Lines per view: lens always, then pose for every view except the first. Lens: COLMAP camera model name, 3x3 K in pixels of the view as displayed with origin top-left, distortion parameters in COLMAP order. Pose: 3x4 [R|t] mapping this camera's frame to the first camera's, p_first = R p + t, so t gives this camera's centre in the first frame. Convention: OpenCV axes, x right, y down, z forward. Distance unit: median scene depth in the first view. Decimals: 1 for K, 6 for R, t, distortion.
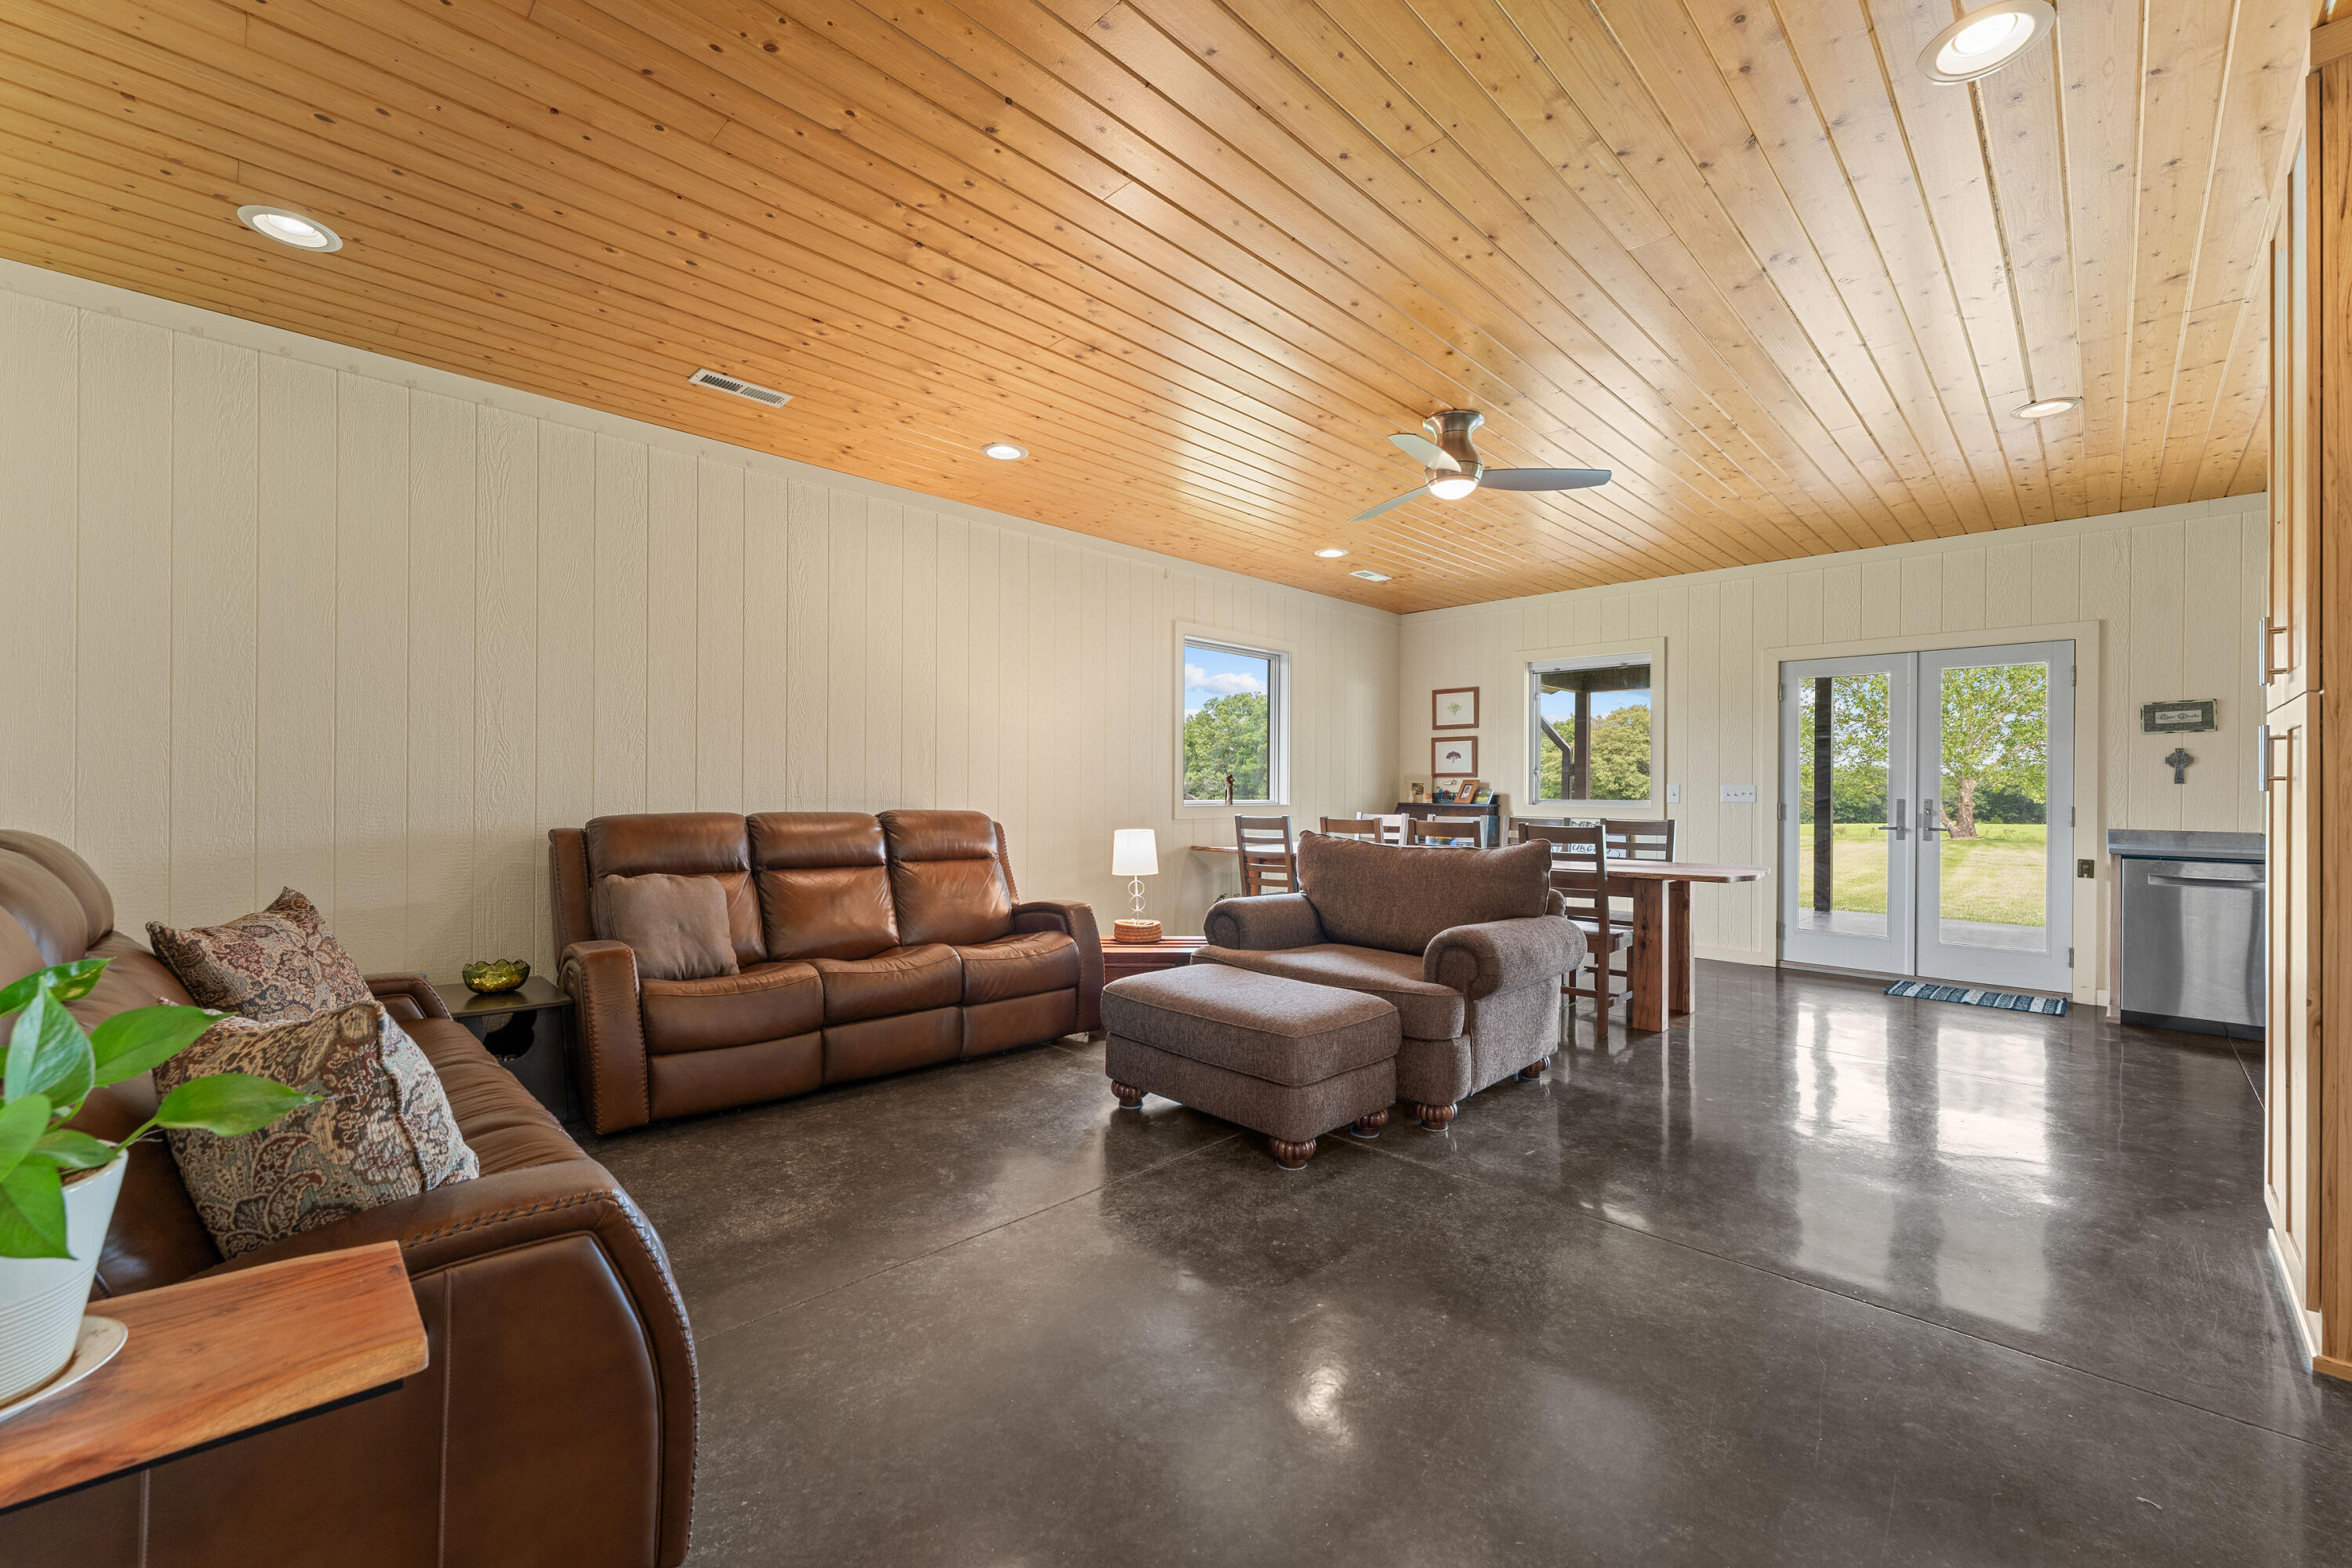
lens RADIAL K [[946.6, 0, 1176.0], [0, 946.6, 784.0], [0, 0, 1]] dist [-0.000015, 0.000287]
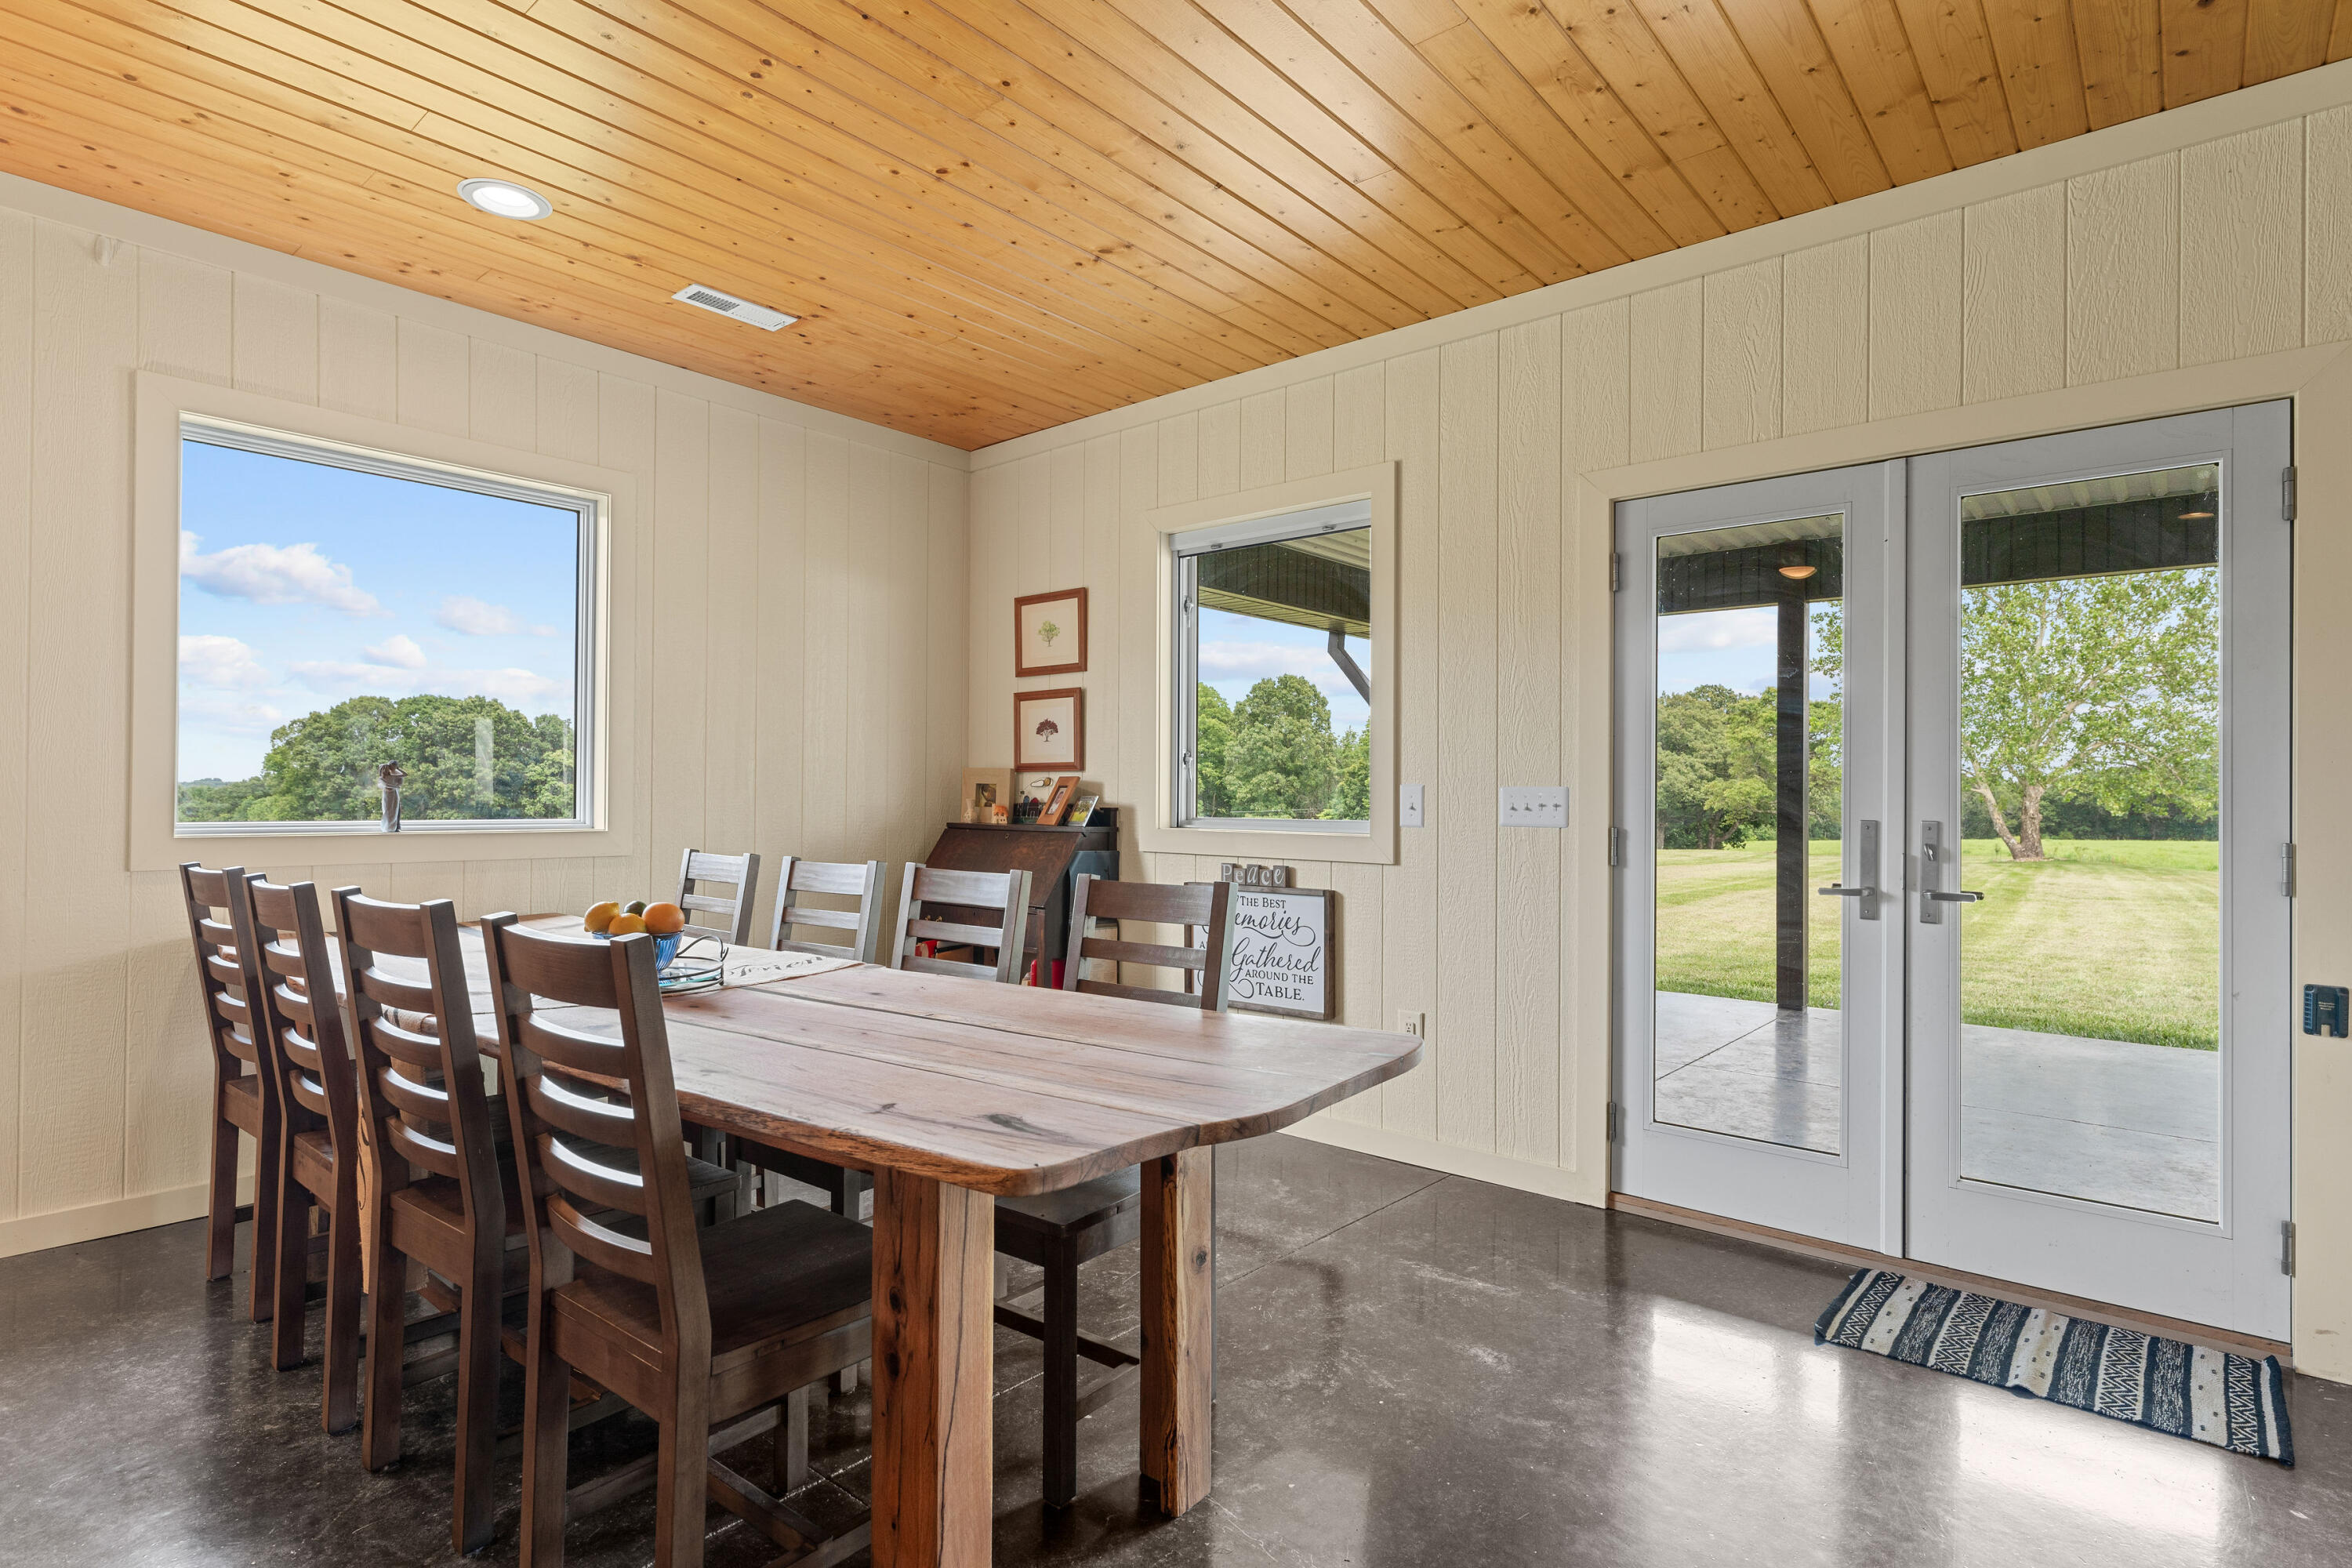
lens RADIAL K [[1183.7, 0, 1176.0], [0, 1183.7, 784.0], [0, 0, 1]] dist [-0.000312, -0.001153]
pose [[0.997603, 0.001806, 0.069167, 0.317637], [-0.001416, 0.999983, -0.005684, 0.002739], [-0.069176, 0.005572, 0.997589, 0.376604]]
